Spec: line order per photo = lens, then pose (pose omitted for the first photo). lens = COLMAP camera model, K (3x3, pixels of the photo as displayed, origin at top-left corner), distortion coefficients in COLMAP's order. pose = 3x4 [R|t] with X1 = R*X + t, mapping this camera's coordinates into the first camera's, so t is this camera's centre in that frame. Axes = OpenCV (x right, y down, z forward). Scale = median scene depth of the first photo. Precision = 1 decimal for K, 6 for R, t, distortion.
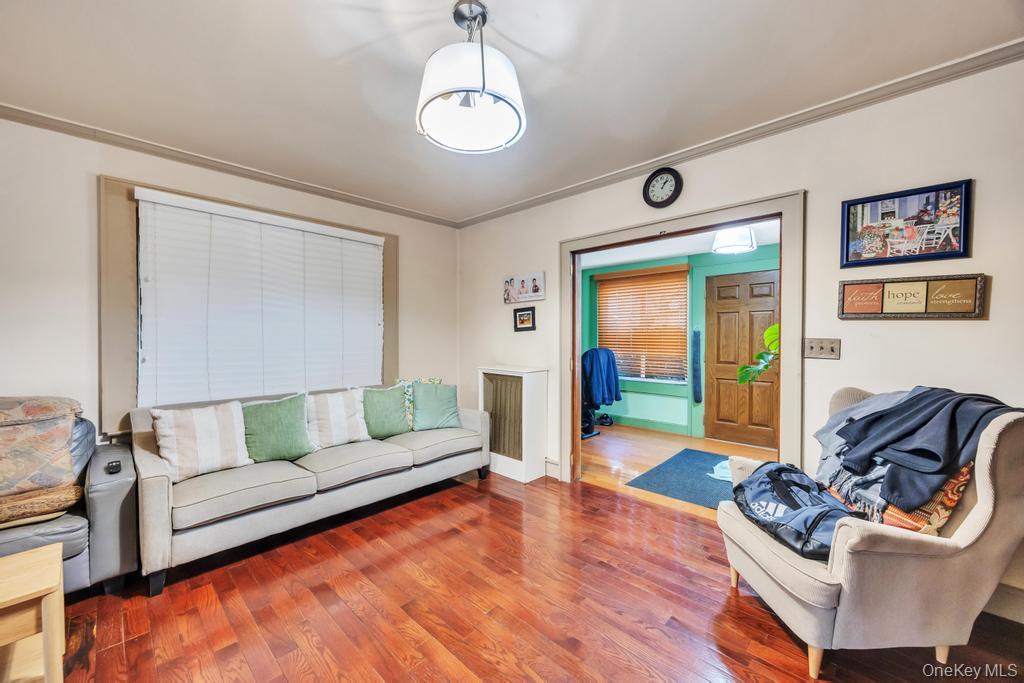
lens RADIAL K [[395.5, 0, 502.1], [0, 395.5, 341.2], [0, 0, 1]] dist [-0.007390, 0.000362]
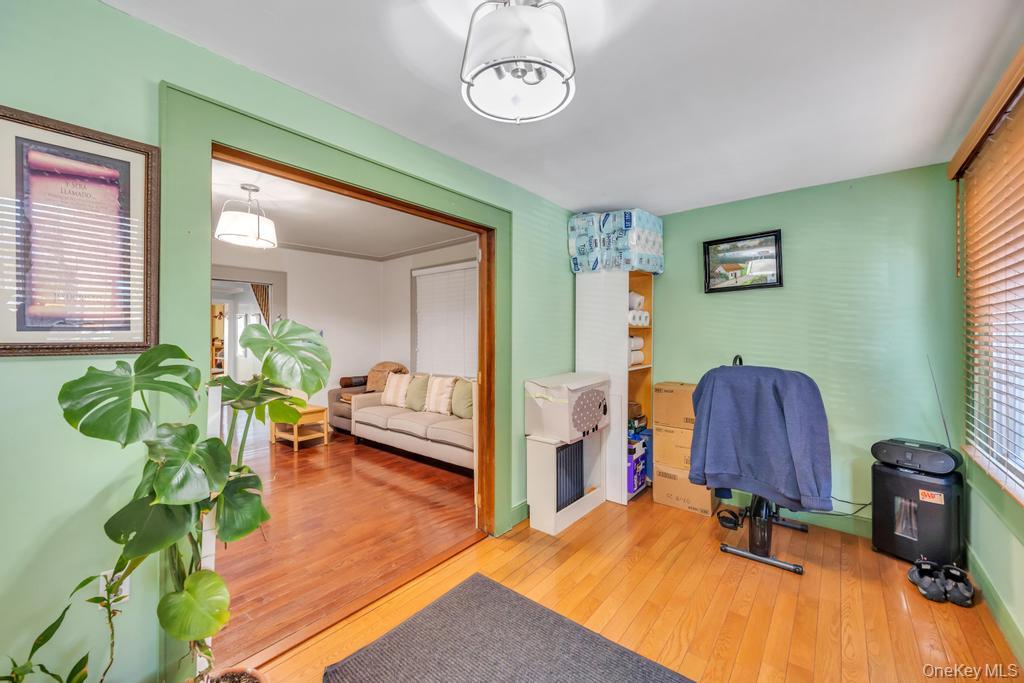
lens RADIAL K [[395.5, 0, 511.4], [0, 395.5, 338.3], [0, 0, 1]] dist [-0.007390, 0.000362]
pose [[0.080248, 0.002035, -0.996773, 1.206710], [-0.000339, 0.999998, 0.002015, -0.022864], [0.996775, 0.000176, 0.080249, 1.270348]]
